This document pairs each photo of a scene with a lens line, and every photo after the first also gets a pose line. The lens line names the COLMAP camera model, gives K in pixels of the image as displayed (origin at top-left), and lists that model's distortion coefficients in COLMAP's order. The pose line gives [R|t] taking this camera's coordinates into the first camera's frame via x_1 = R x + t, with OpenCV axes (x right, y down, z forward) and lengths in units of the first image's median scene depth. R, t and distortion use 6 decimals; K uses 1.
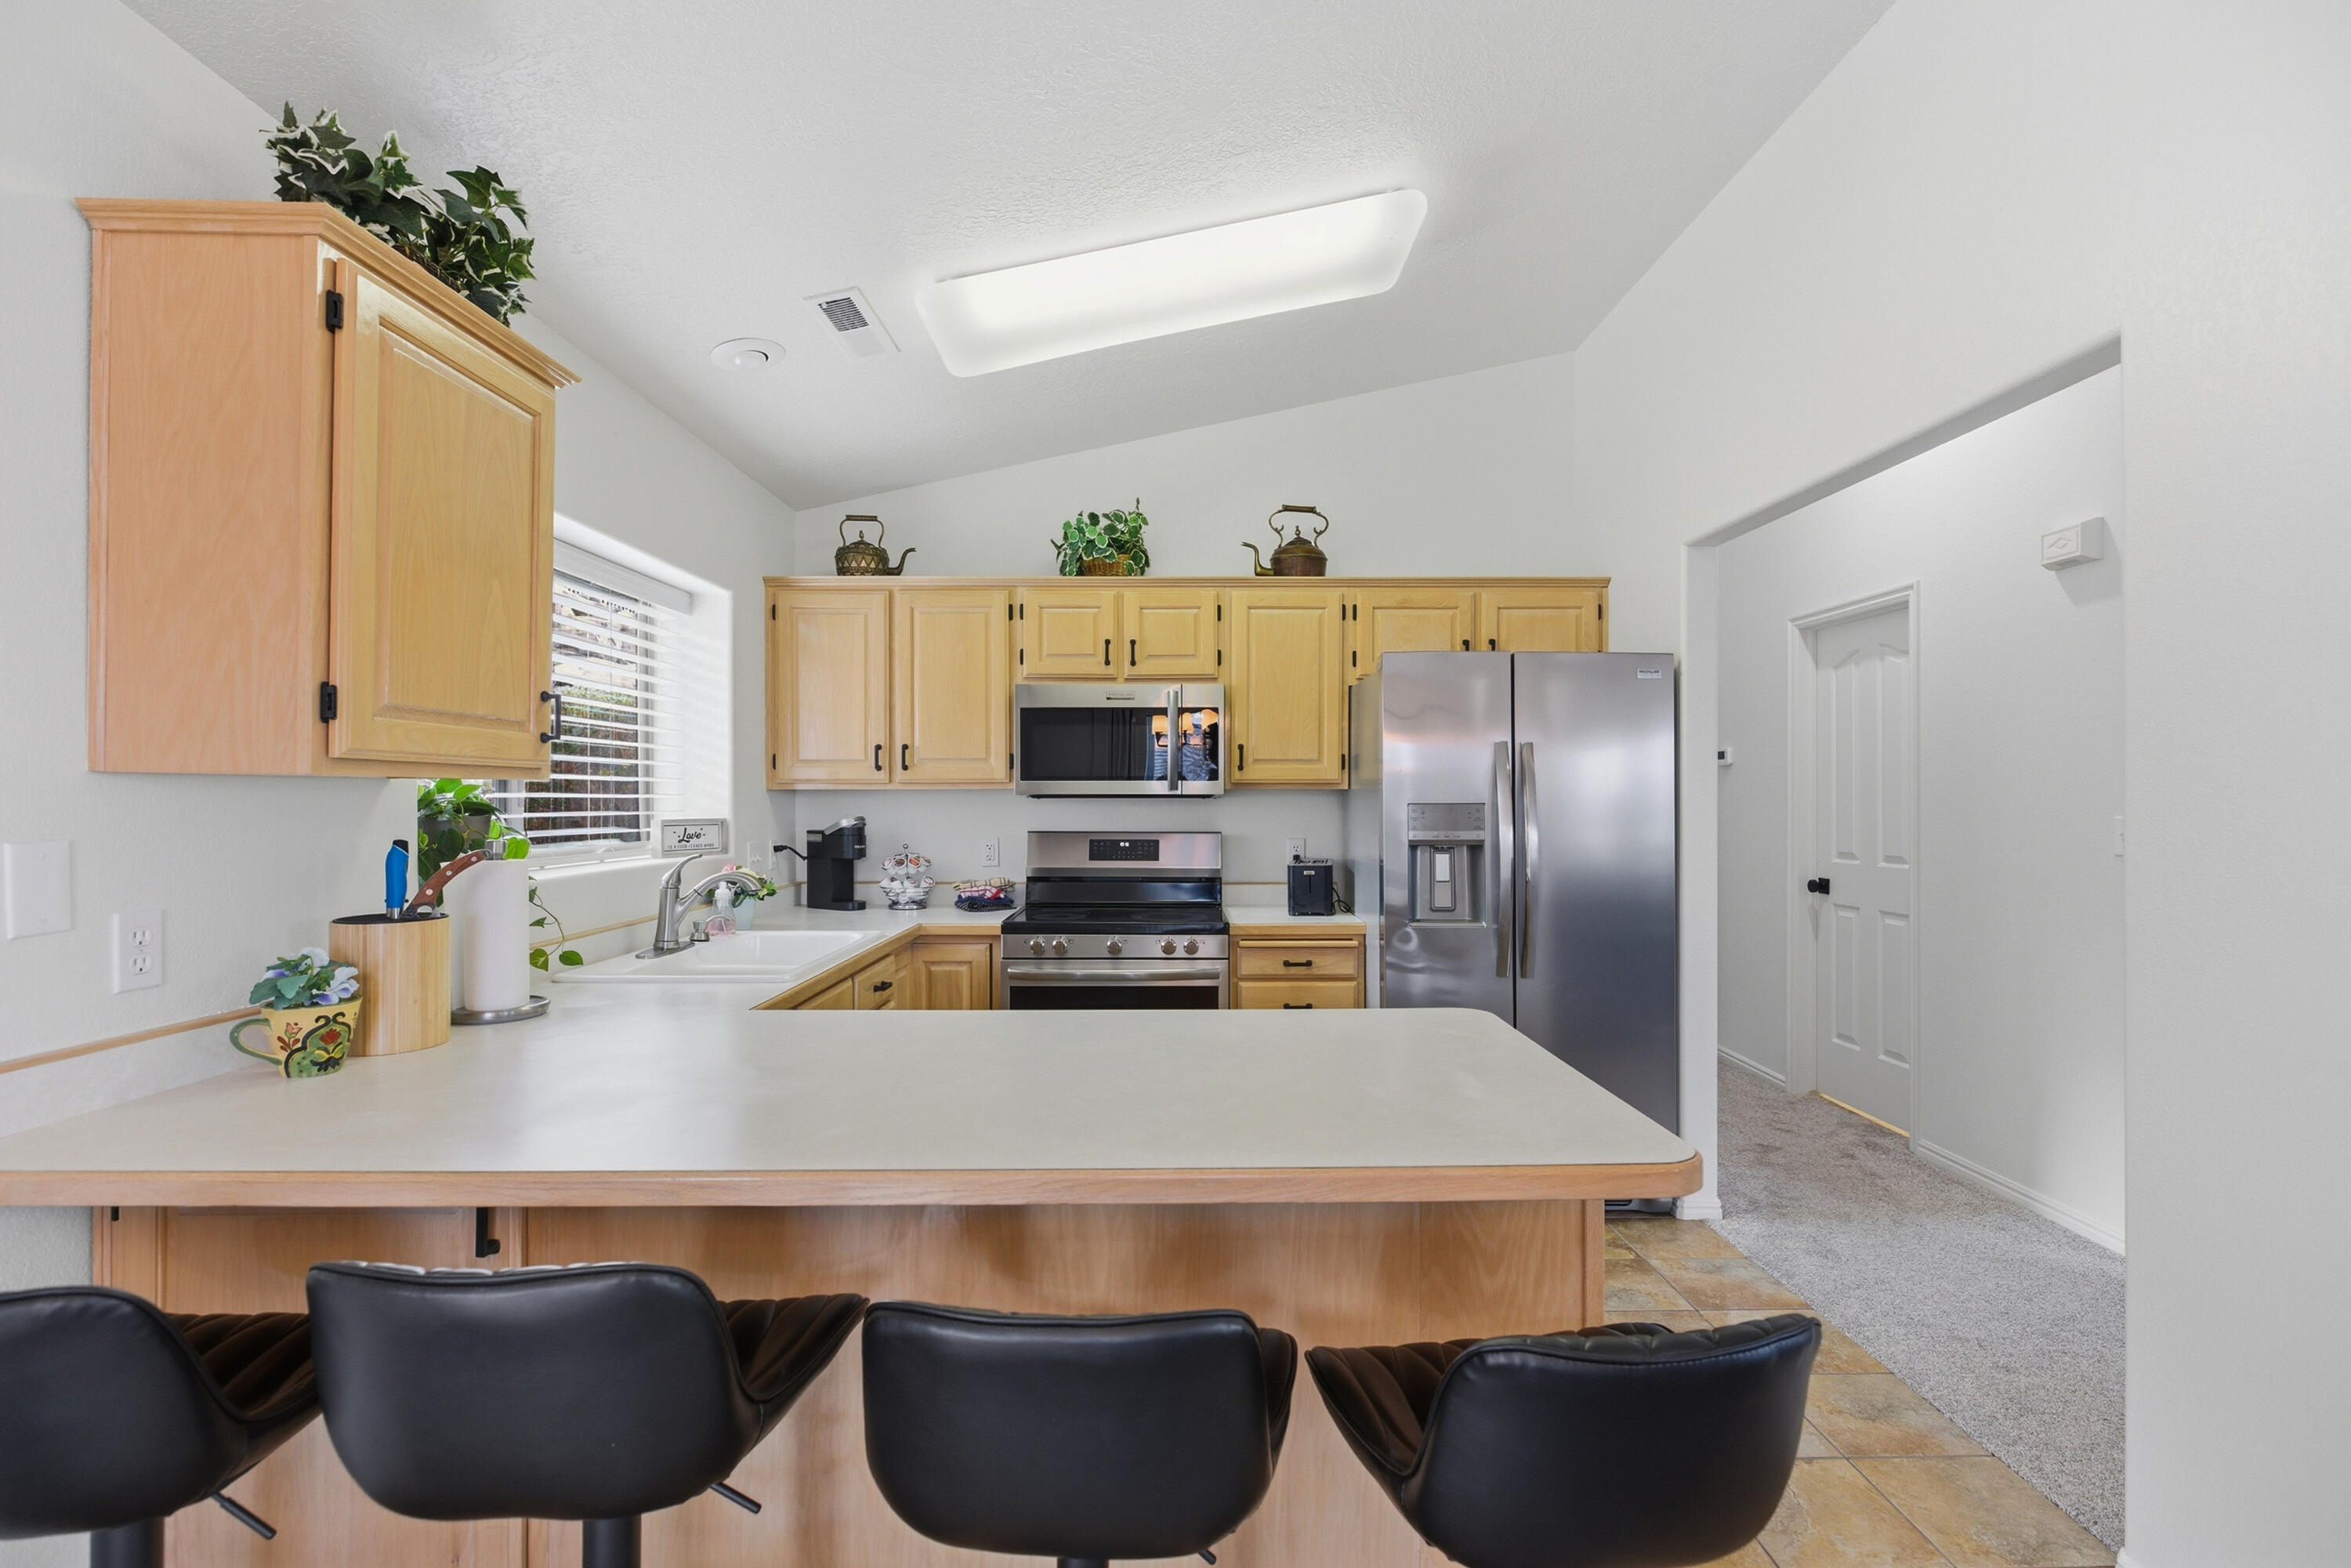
lens RADIAL K [[1069.6, 0, 1185.7], [0, 1069.6, 797.3], [0, 0, 1]] dist [-0.002638, -0.001340]
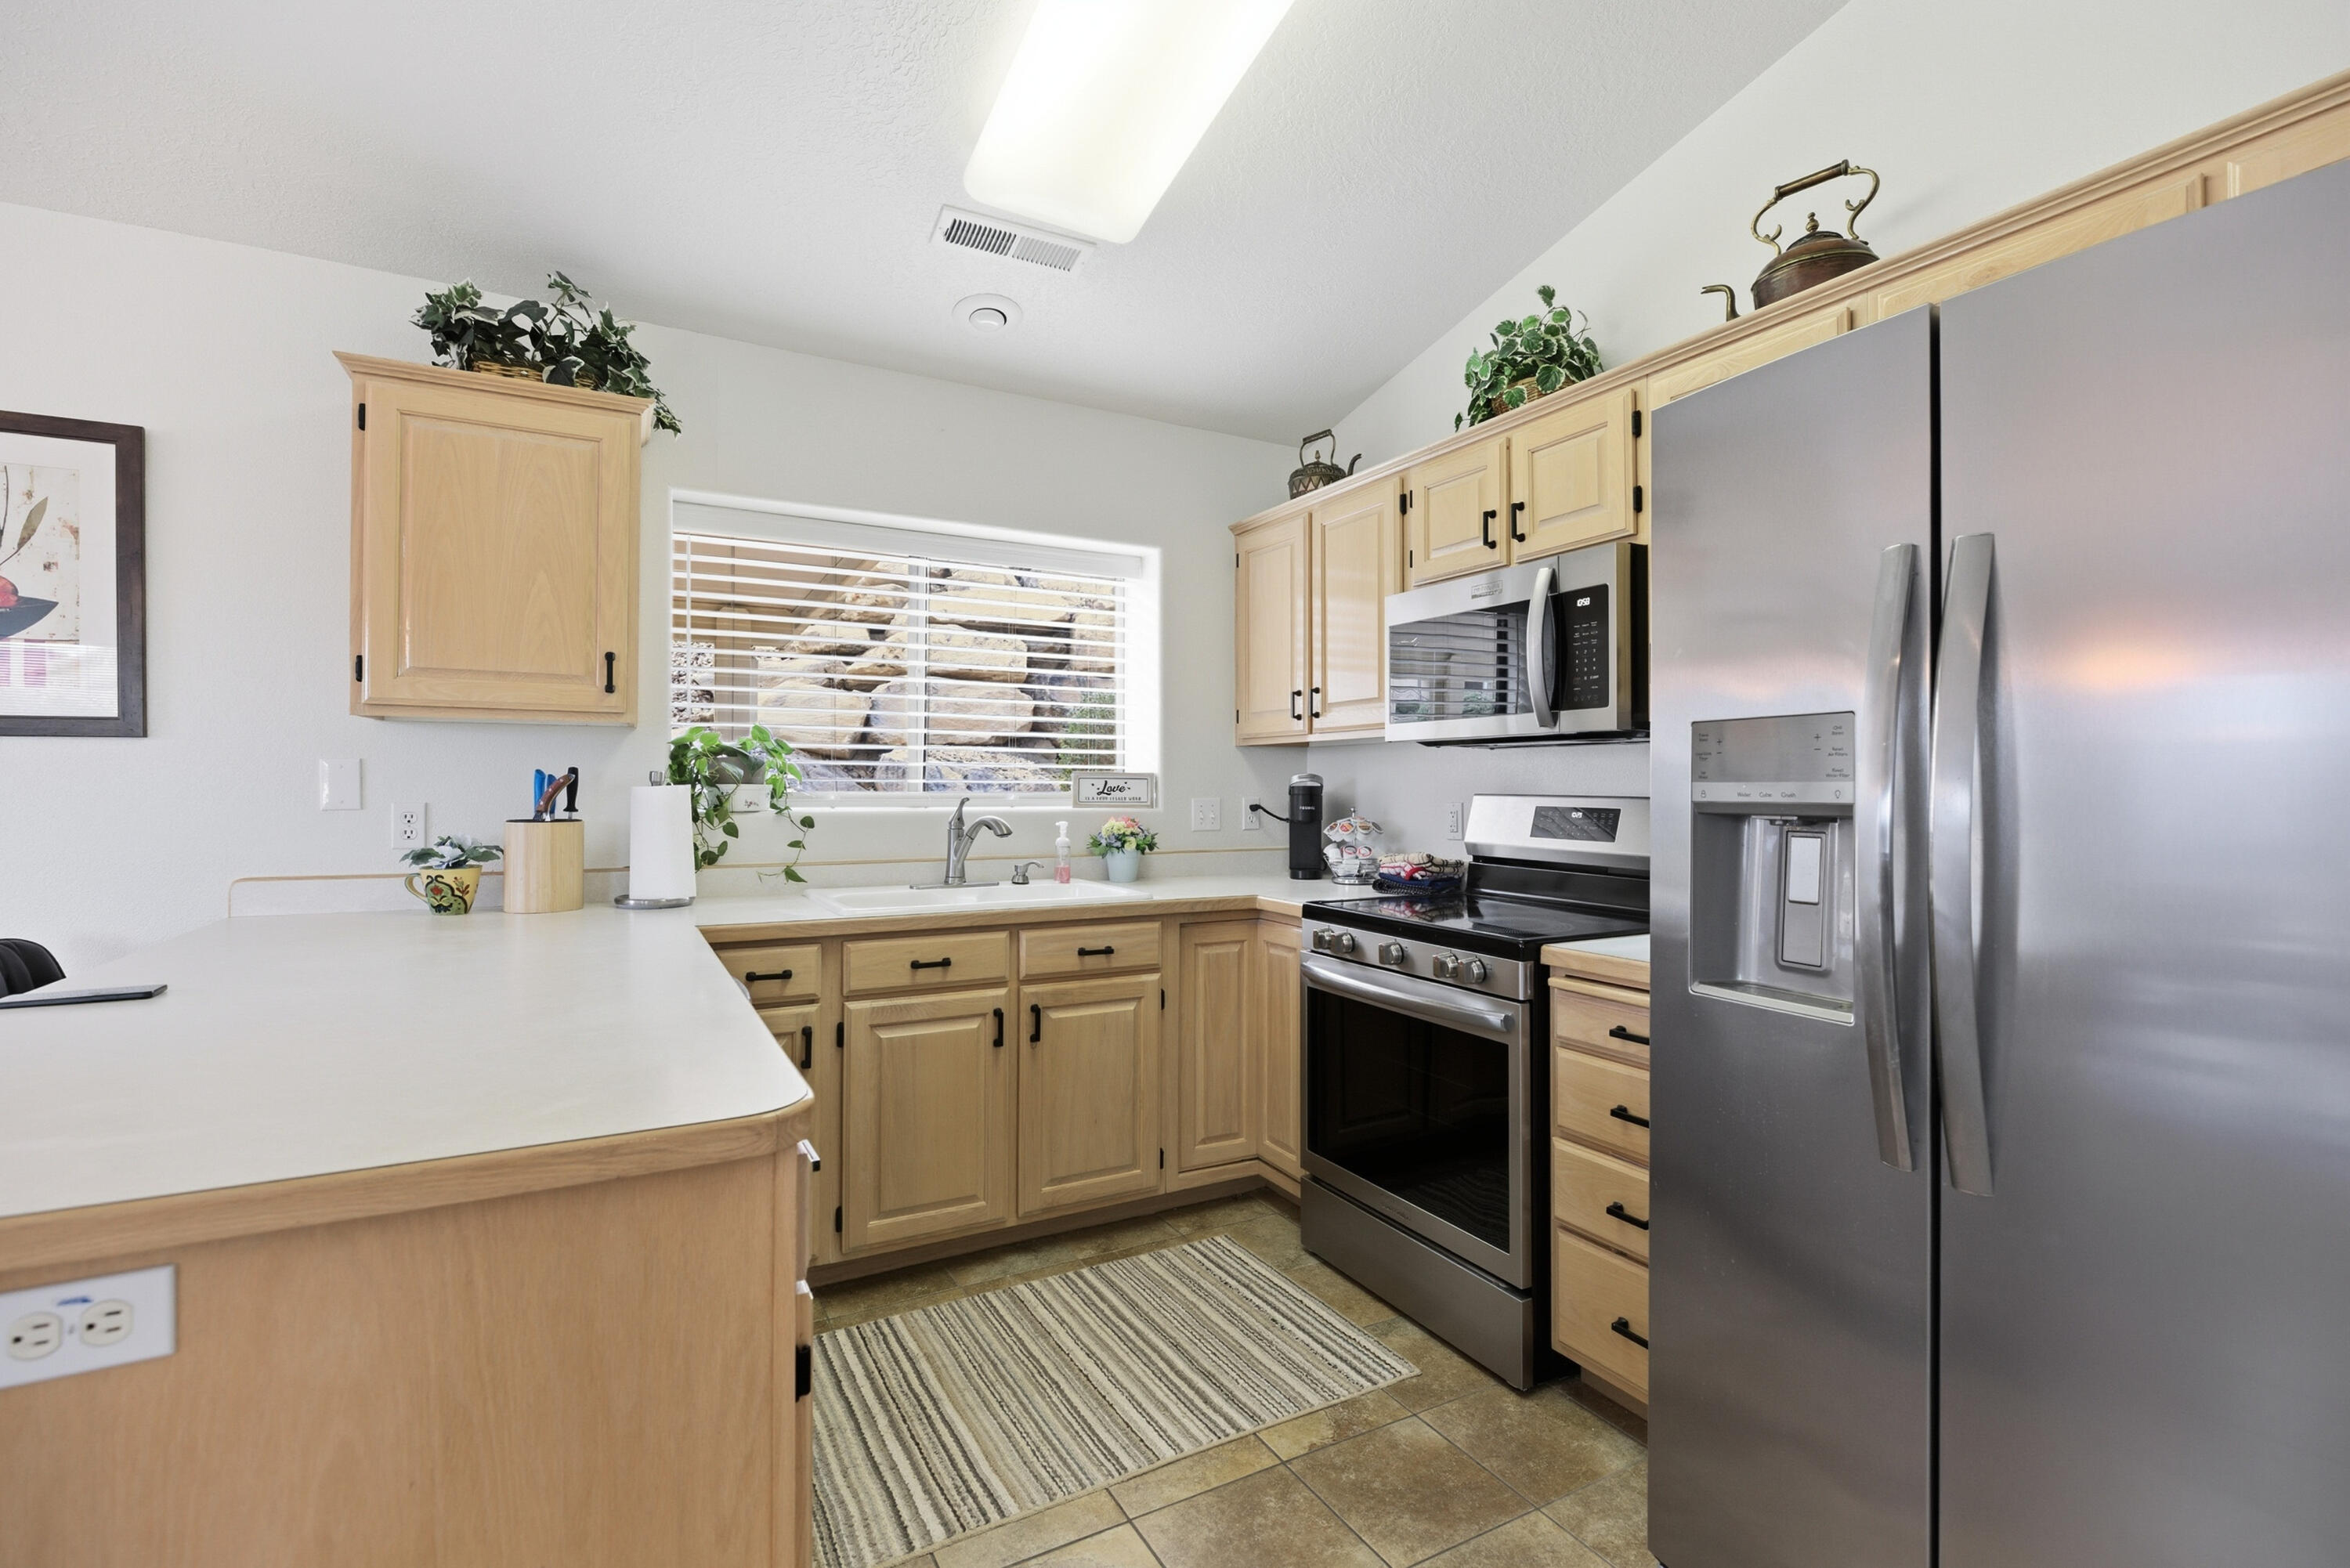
lens RADIAL K [[1069.1, 0, 1184.1], [0, 1069.1, 776.4], [0, 0, 1]] dist [-0.002638, -0.001340]
pose [[0.476811, -0.004626, -0.878994, 0.431994], [-0.005470, 0.999951, -0.008230, 0.028670], [0.878989, 0.008732, 0.476762, 0.502255]]
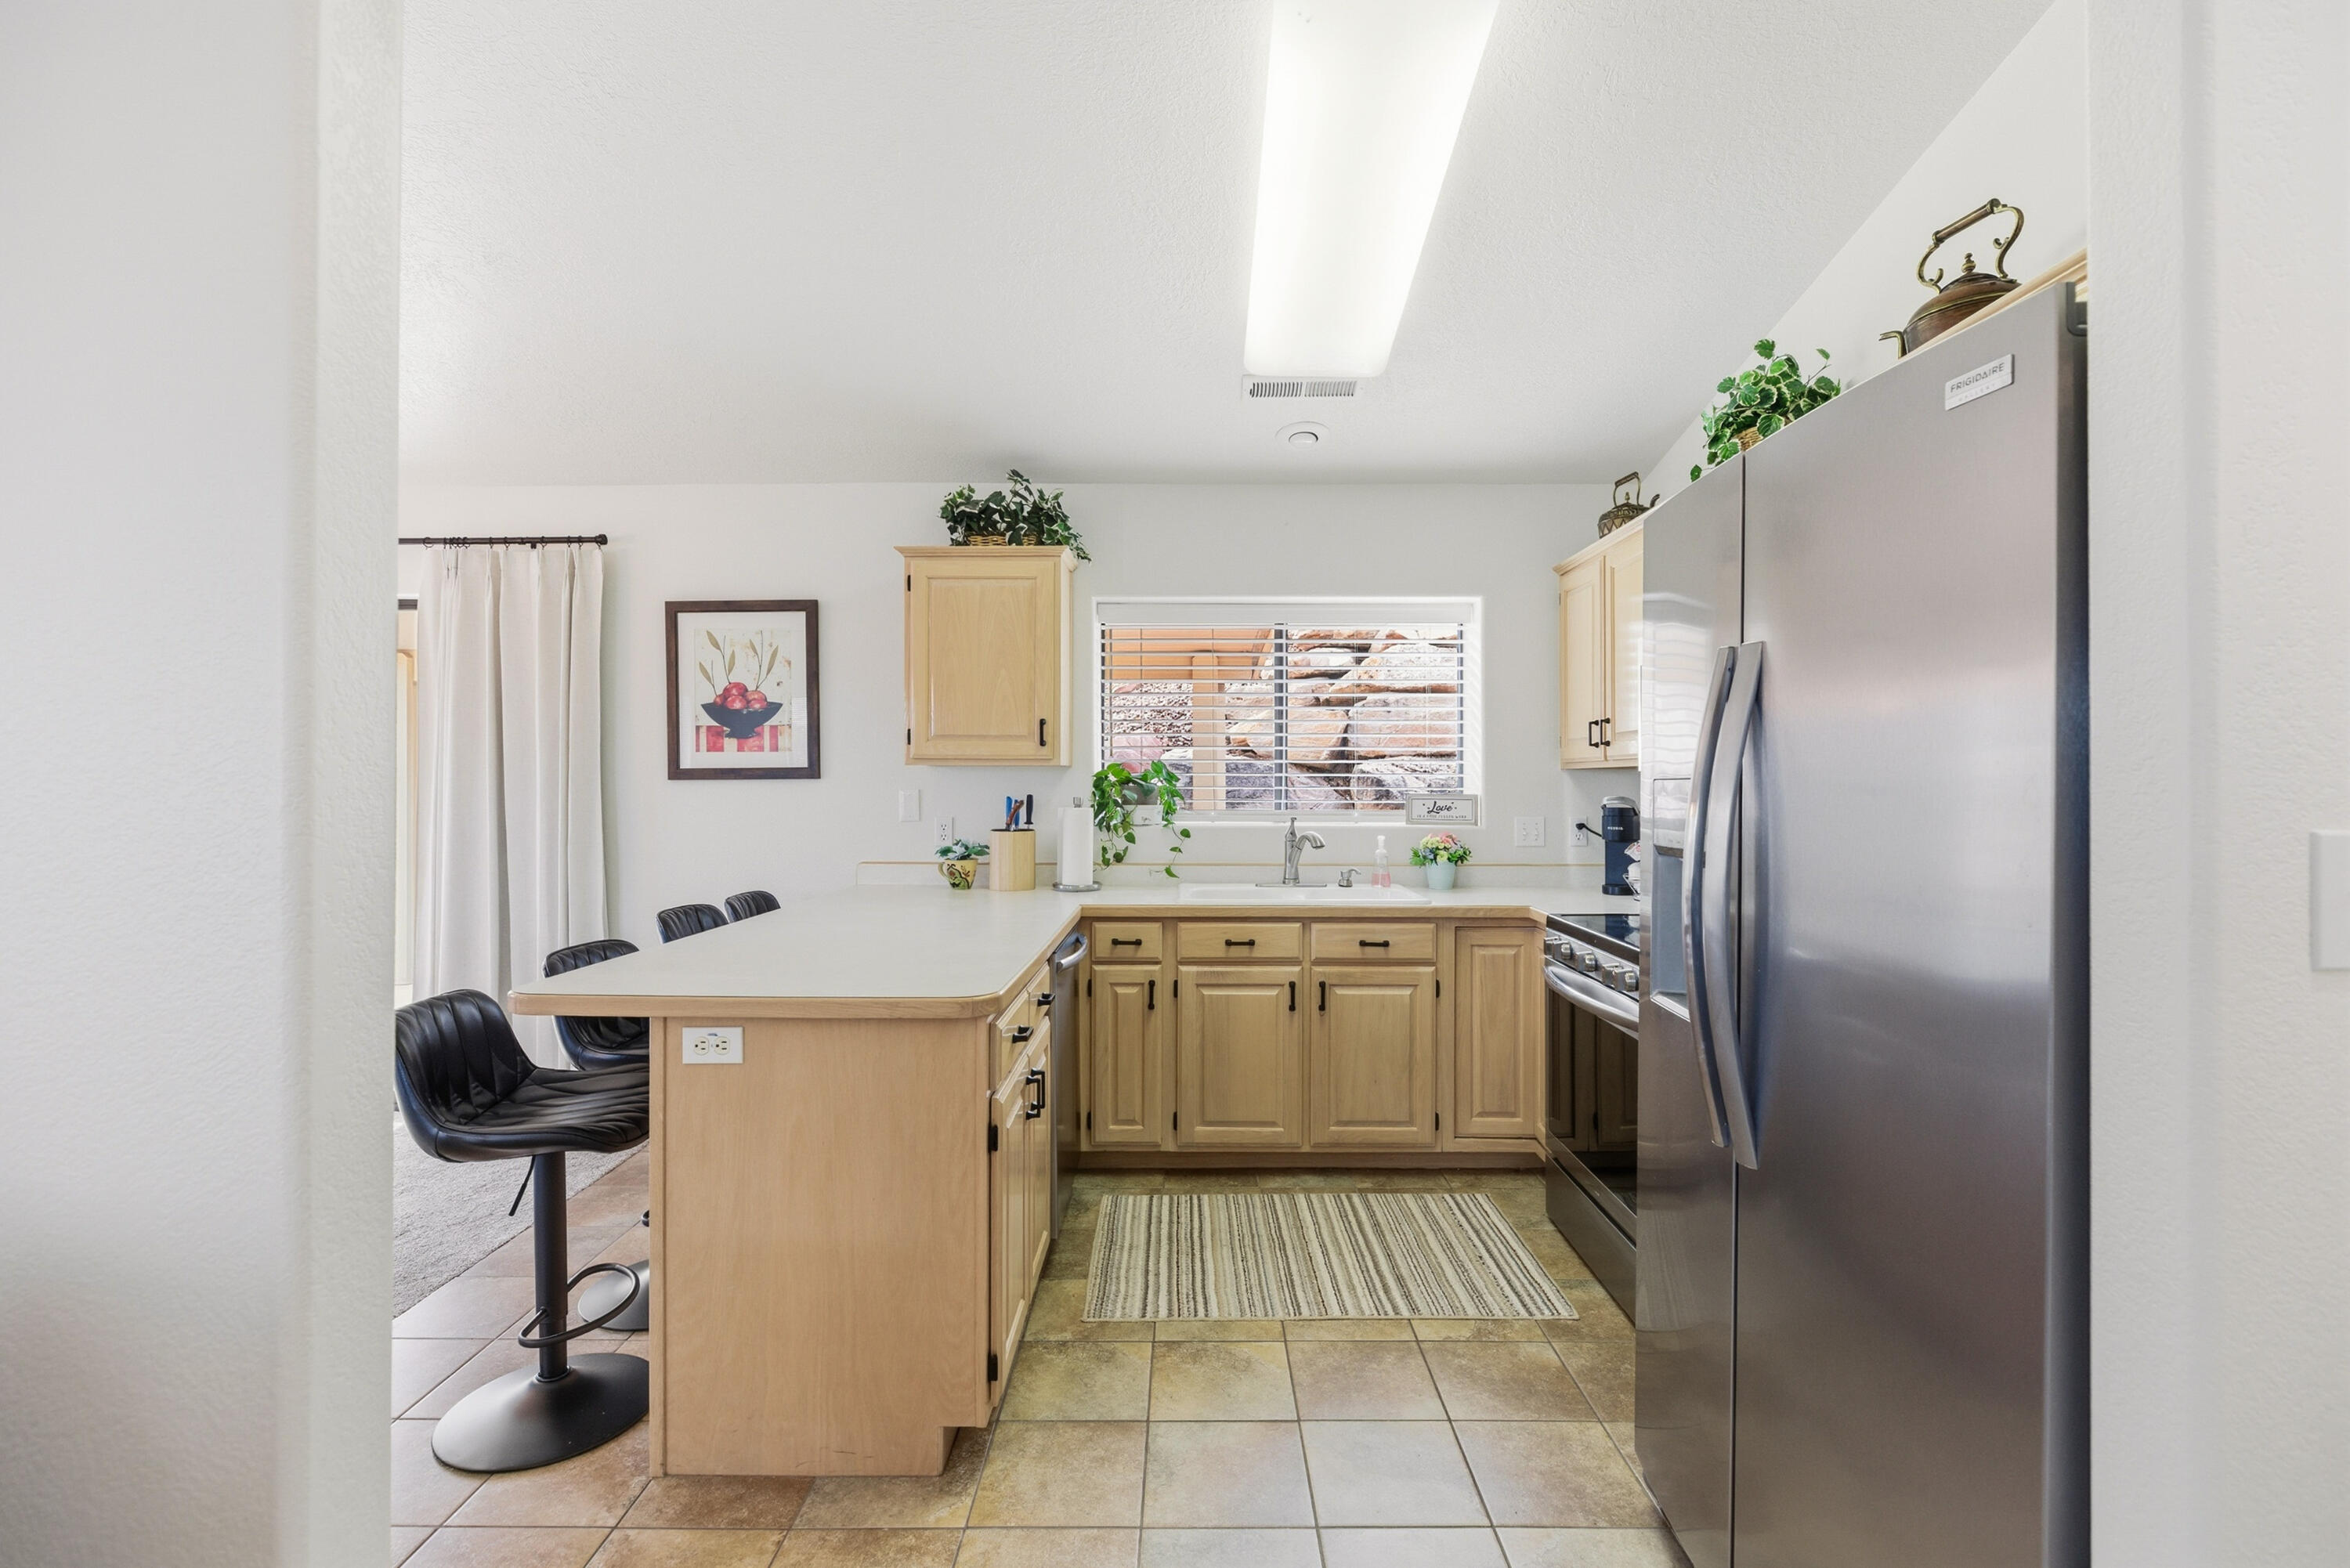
lens RADIAL K [[1069.1, 0, 1184.6], [0, 1069.1, 780.1], [0, 0, 1]] dist [-0.002638, -0.001340]
pose [[-0.020780, -0.001441, -0.999783, 0.664309], [-0.003659, 0.999992, -0.001365, 0.006358], [0.999777, 0.003630, -0.020785, 0.653911]]
